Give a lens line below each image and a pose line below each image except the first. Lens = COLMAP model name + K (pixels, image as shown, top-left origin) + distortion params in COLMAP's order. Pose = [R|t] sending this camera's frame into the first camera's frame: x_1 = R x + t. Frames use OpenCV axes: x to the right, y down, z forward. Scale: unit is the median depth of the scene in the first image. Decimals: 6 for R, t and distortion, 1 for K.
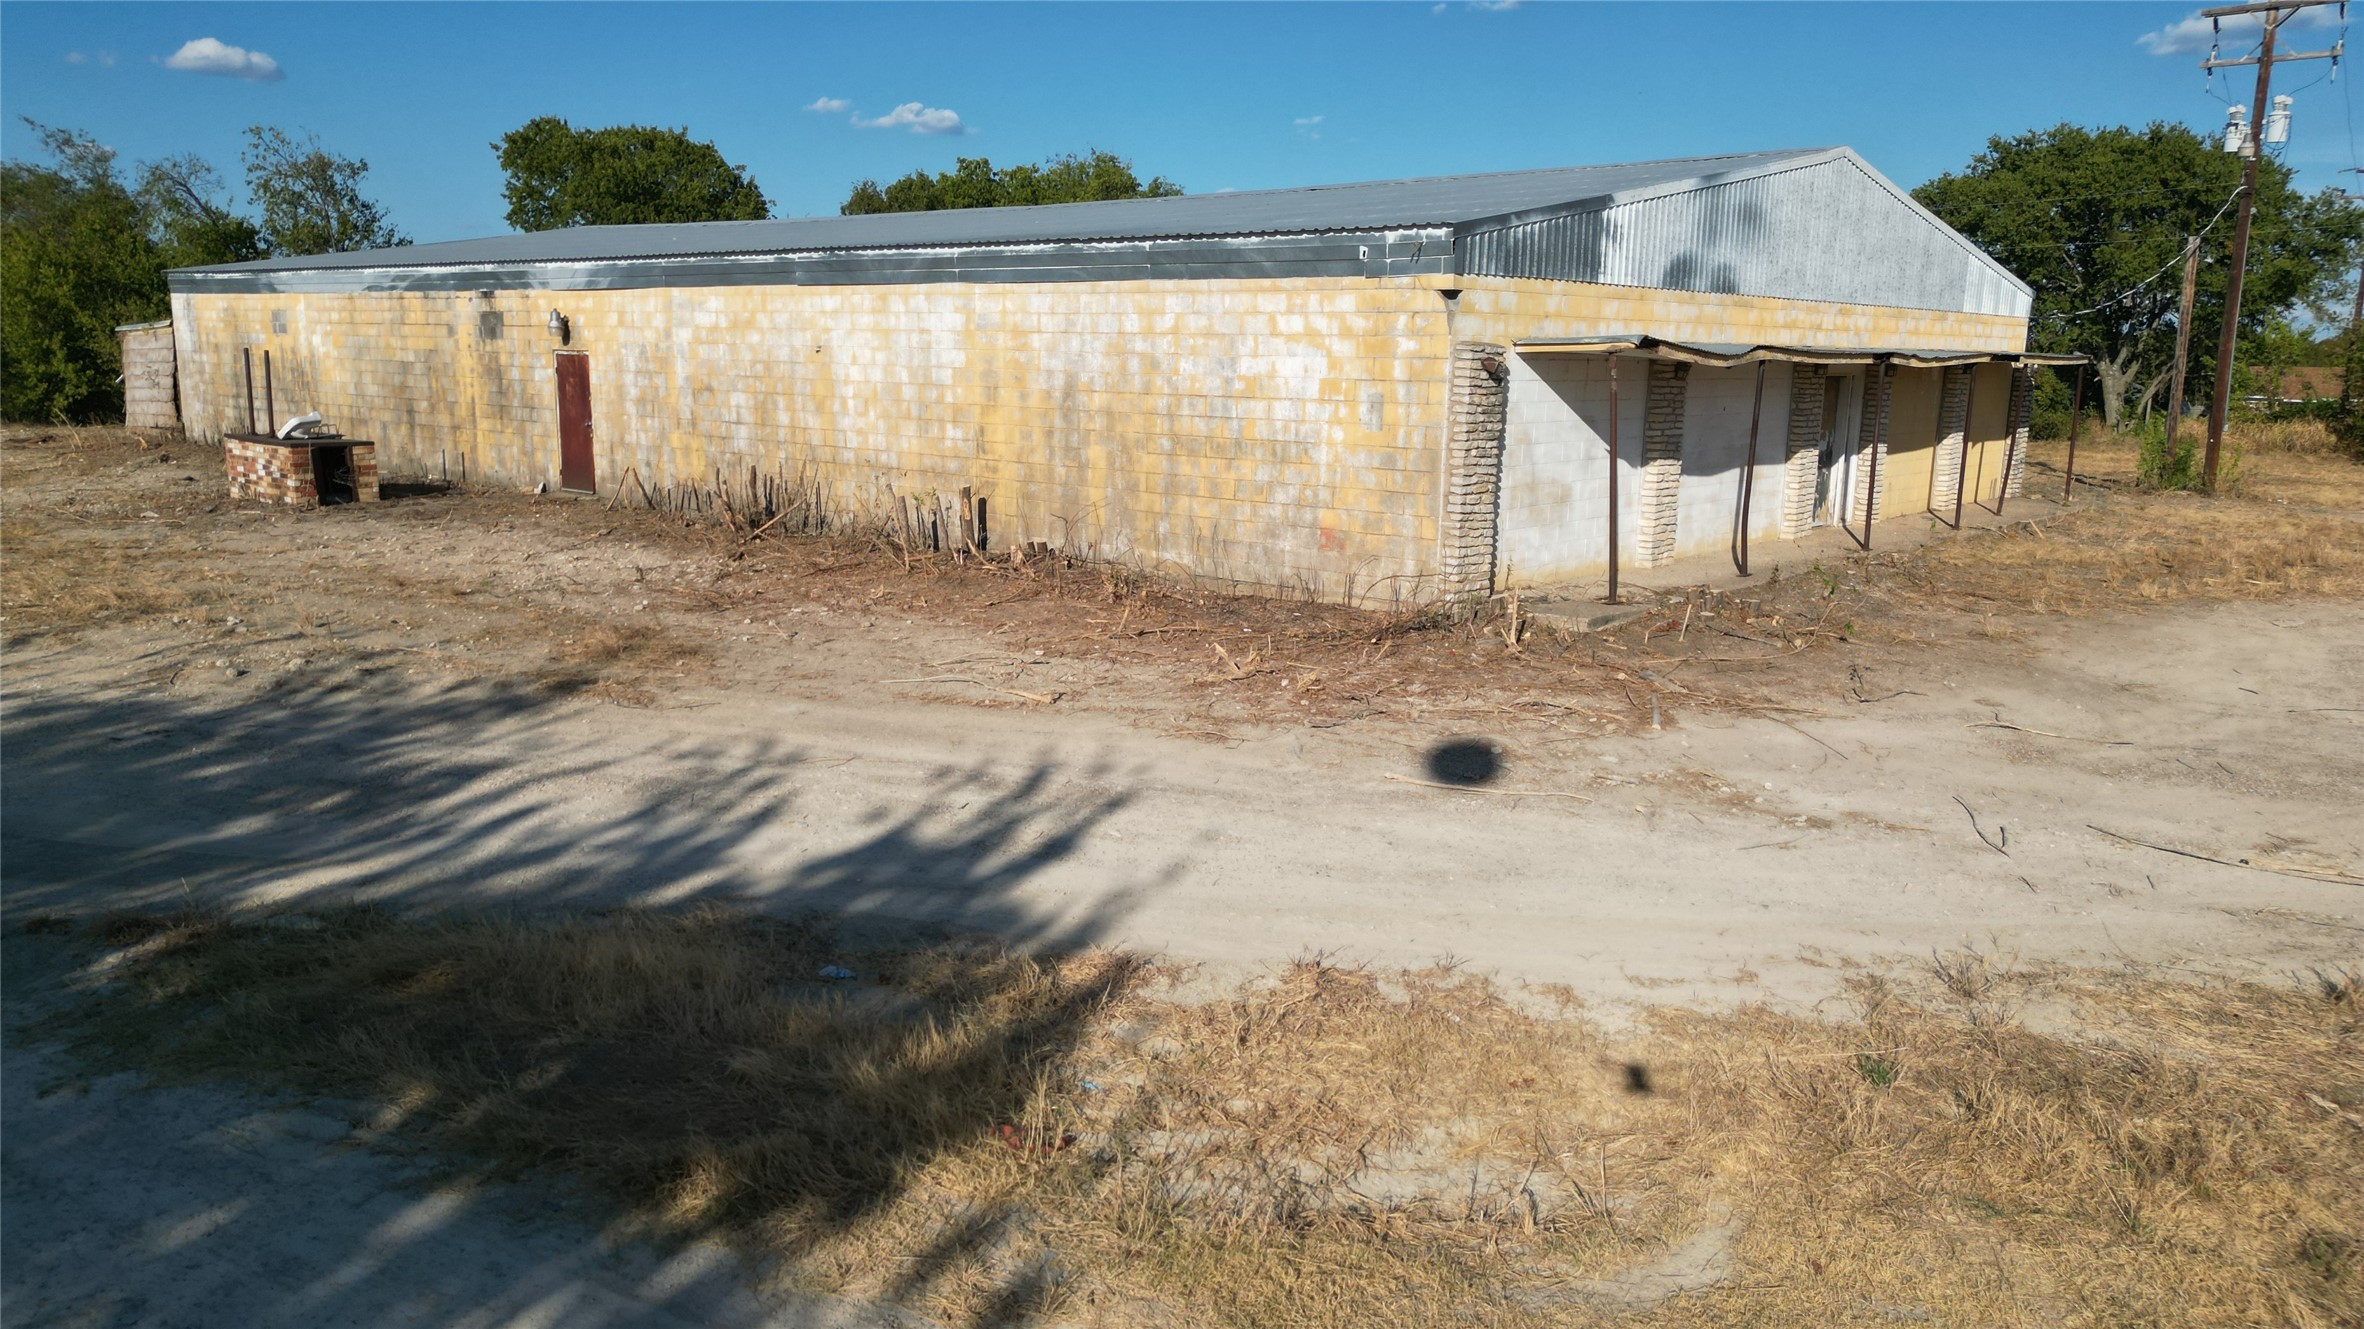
lens RADIAL K [[1659.2, 0, 1182.0], [0, 1659.2, 664.5], [0, 0, 1]] dist [0.025093, 0.028775]
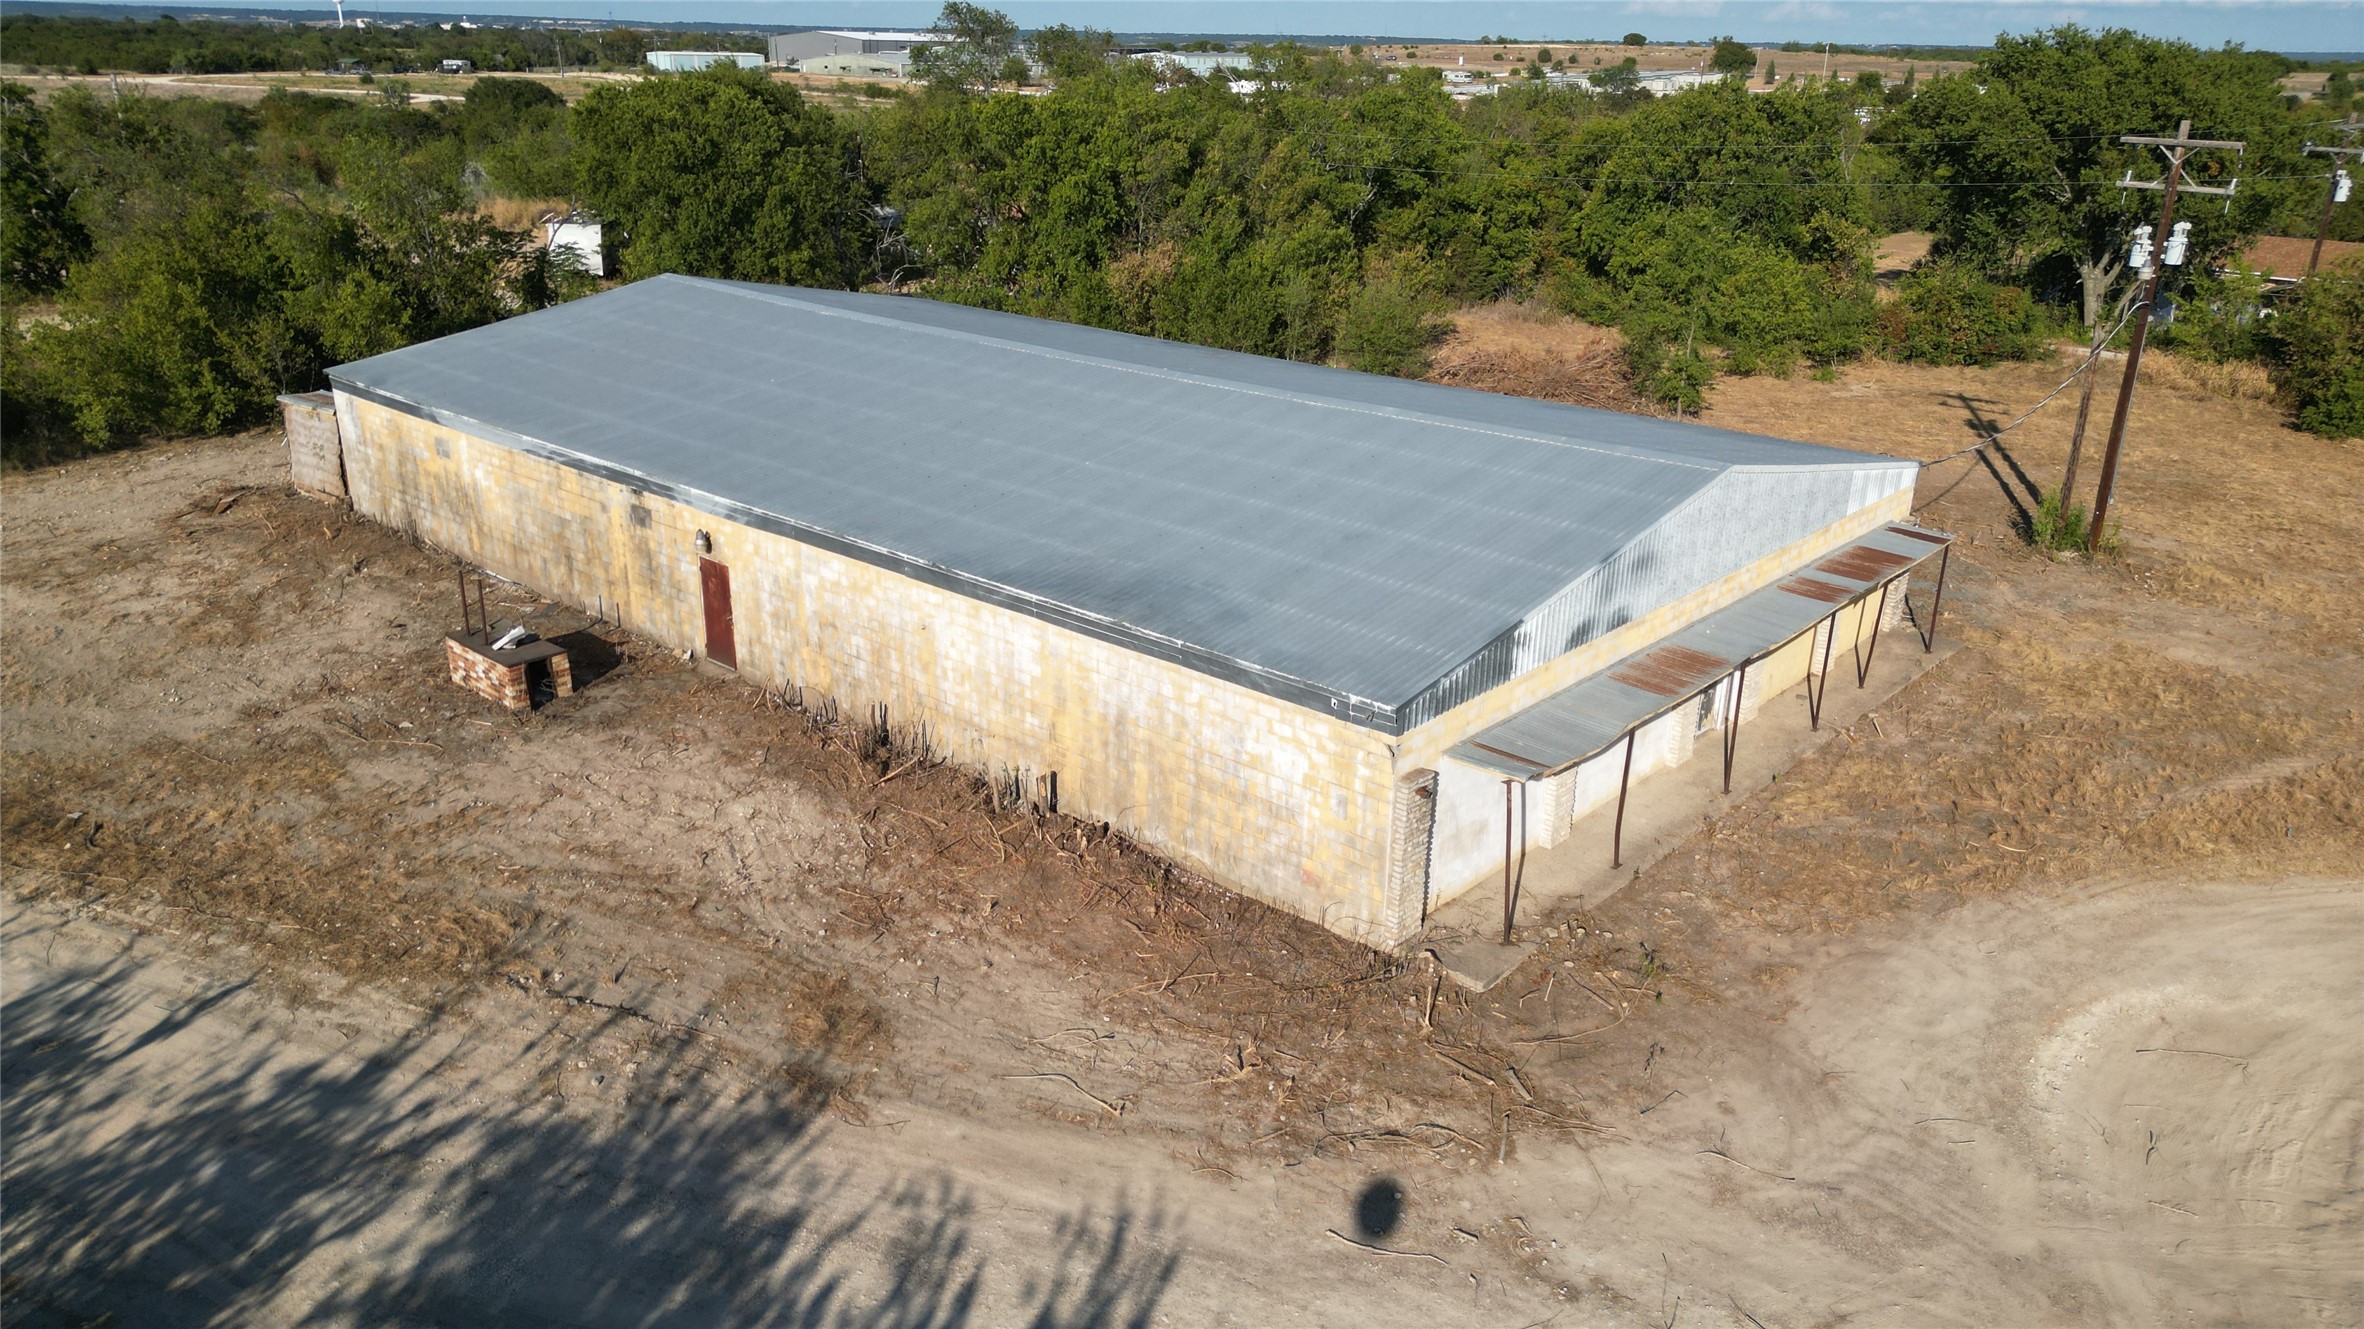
lens RADIAL K [[1657.4, 0, 1180.5], [0, 1657.4, 645.2], [0, 0, 1]] dist [0.057303, 0.001134]
pose [[0.999925, 0.003883, -0.011637, -0.003427], [-0.001995, 0.987435, 0.158012, -0.389585], [0.012104, -0.157977, 0.987369, -0.282714]]
